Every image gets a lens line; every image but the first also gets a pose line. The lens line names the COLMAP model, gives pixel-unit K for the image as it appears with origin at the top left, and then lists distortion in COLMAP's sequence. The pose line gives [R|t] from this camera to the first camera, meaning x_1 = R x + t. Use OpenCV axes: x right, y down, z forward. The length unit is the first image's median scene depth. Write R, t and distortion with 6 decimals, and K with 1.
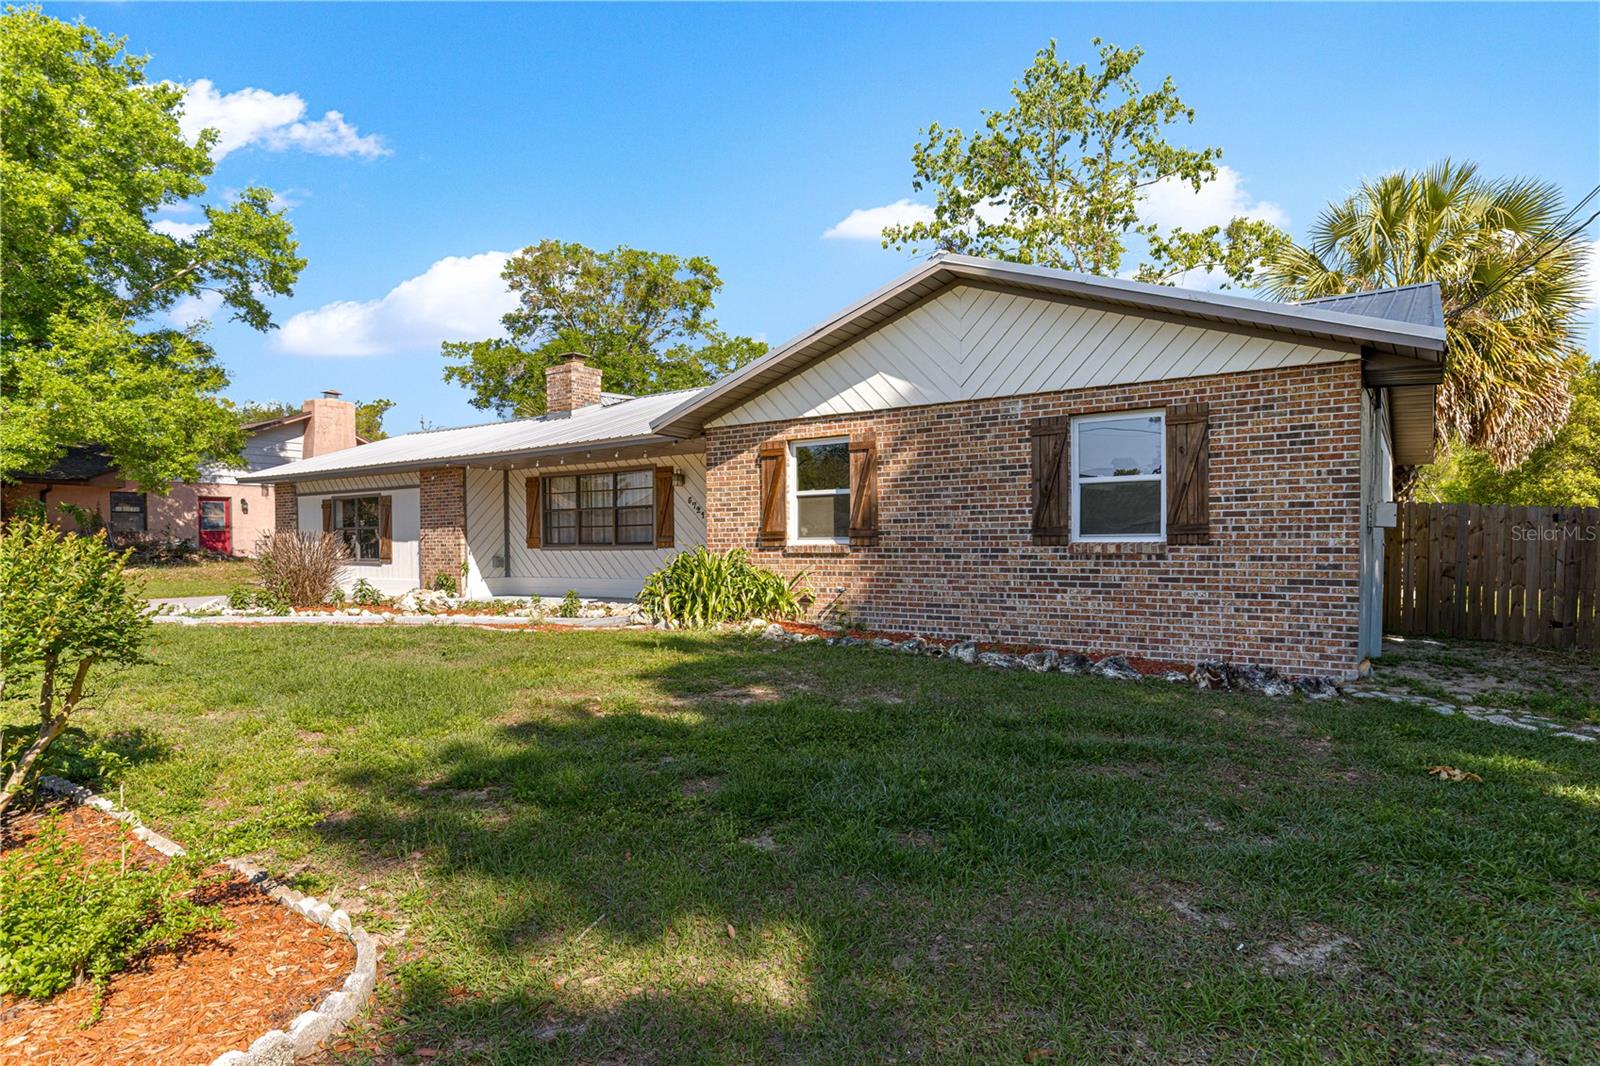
lens RADIAL K [[877.7, 0, 793.8], [0, 877.7, 559.5], [0, 0, 1]] dist [0.025320, -0.018441]
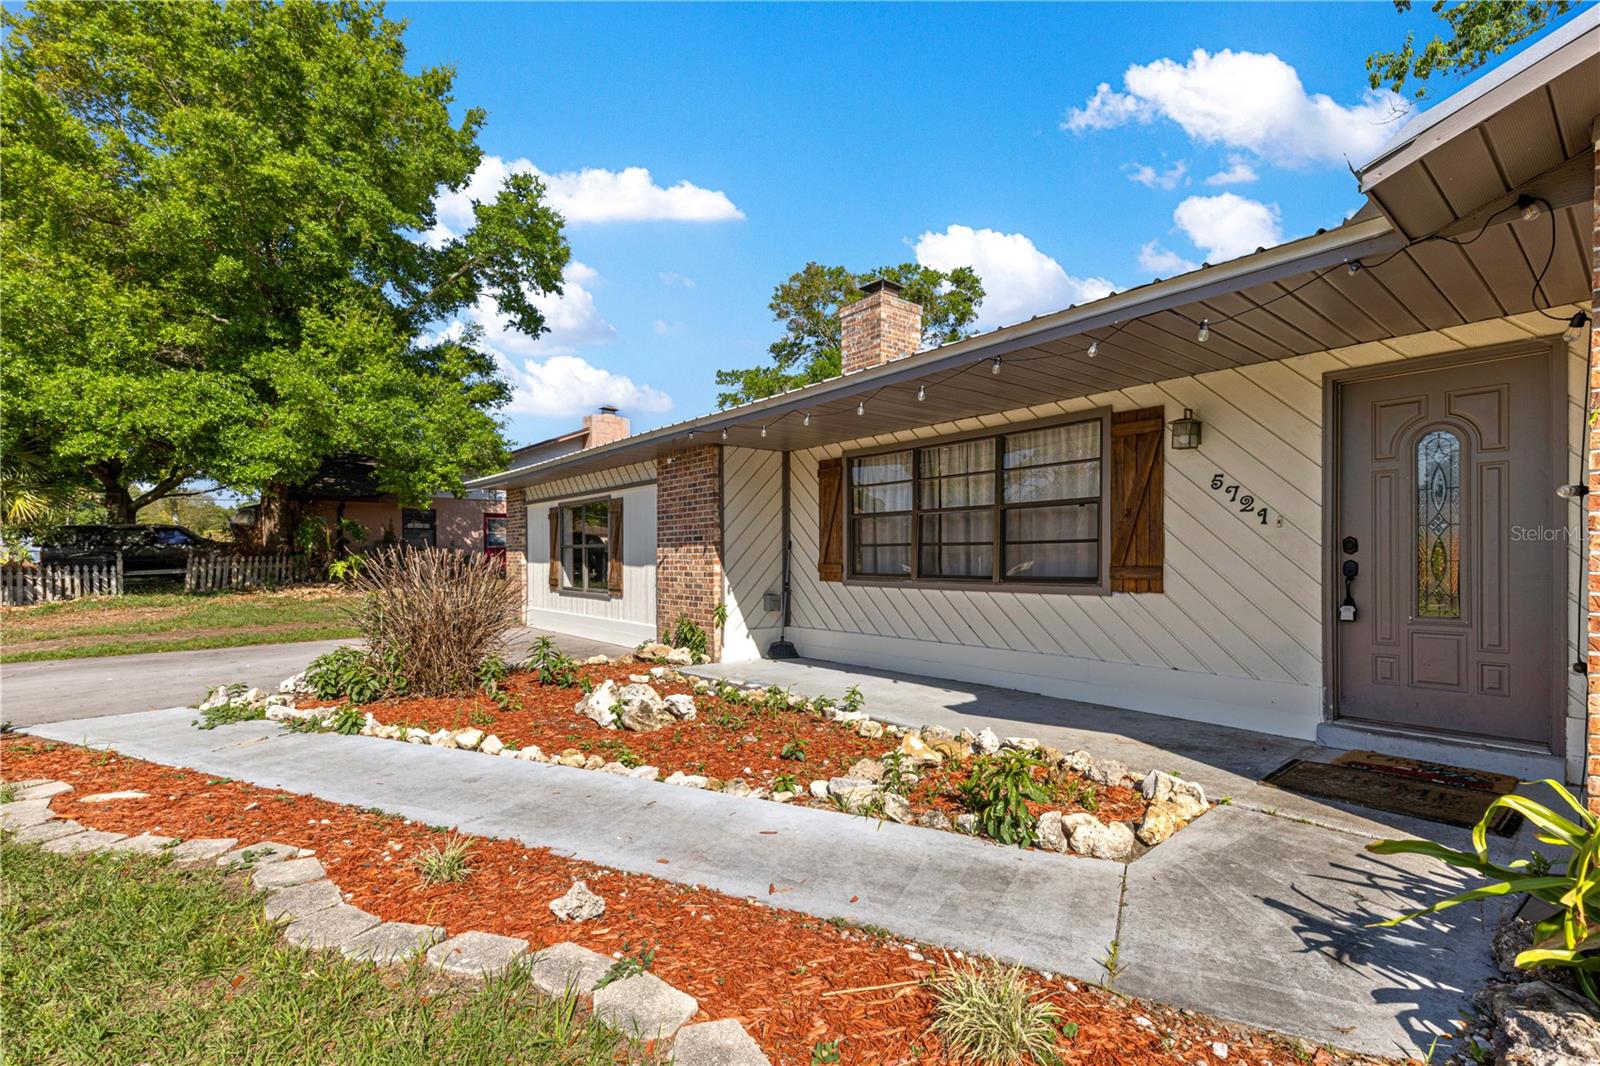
lens RADIAL K [[733.5, 0, 807.5], [0, 733.5, 555.2], [0, 0, 1]] dist [0.000503, -0.000164]
pose [[0.965891, 0.004073, -0.258919, -0.171582], [-0.009121, 0.999791, -0.018300, -0.019193], [0.258790, 0.020038, 0.965726, 0.488455]]
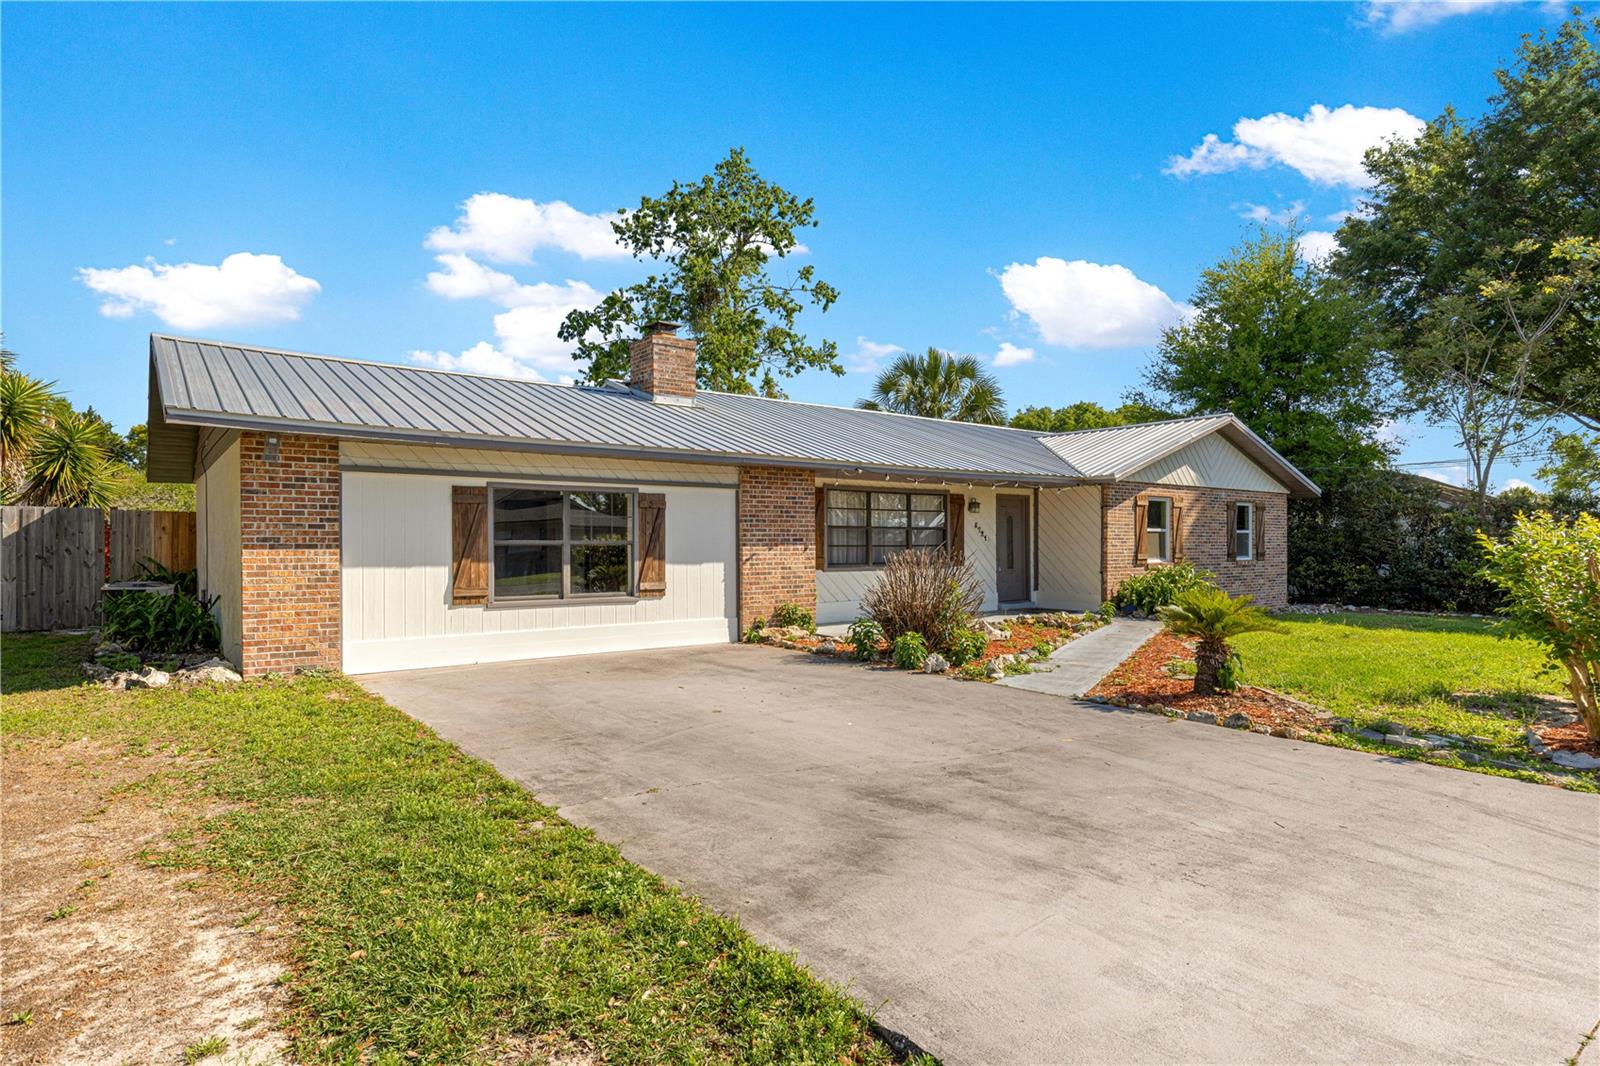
lens RADIAL K [[877.7, 0, 793.8], [0, 877.7, 559.5], [0, 0, 1]] dist [0.025320, -0.018441]
pose [[0.287624, -0.011334, 0.957676, -1.048324], [0.016432, 0.999841, 0.006898, -0.026784], [-0.957603, 0.013753, 0.287764, 0.714100]]
